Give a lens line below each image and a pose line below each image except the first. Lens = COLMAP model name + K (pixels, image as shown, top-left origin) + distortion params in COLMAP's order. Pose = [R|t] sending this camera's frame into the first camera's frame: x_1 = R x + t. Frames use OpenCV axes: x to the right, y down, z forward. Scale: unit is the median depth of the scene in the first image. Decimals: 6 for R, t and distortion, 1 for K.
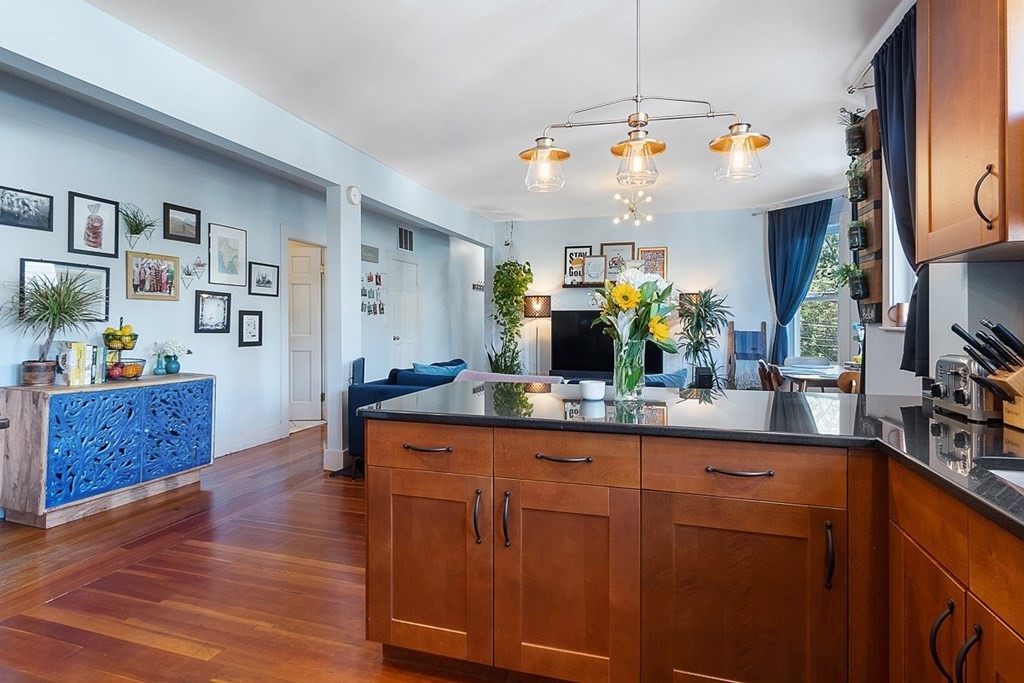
lens RADIAL K [[521.0, 0, 517.8], [0, 521.0, 319.5], [0, 0, 1]] dist [-0.001608, -0.000159]
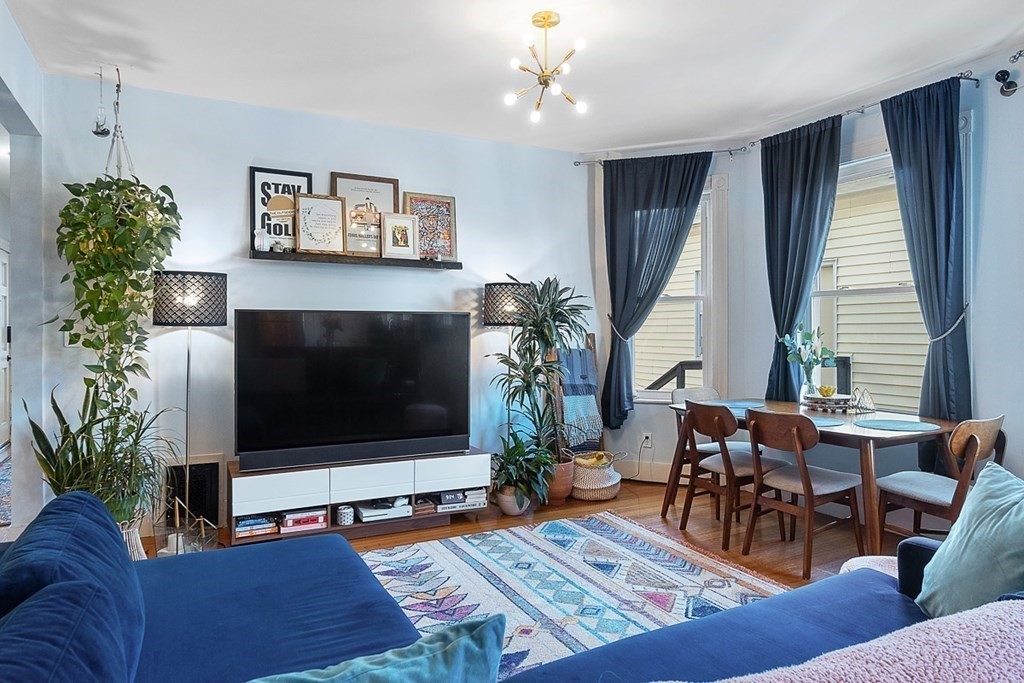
lens RADIAL K [[621.2, 0, 505.4], [0, 621.2, 335.5], [0, 0, 1]] dist [-0.001506, 0.000521]
pose [[0.730134, -0.007587, 0.683262, -0.115631], [-0.000936, 0.999926, 0.012103, -0.002145], [-0.683304, -0.009476, 0.730073, 0.472349]]
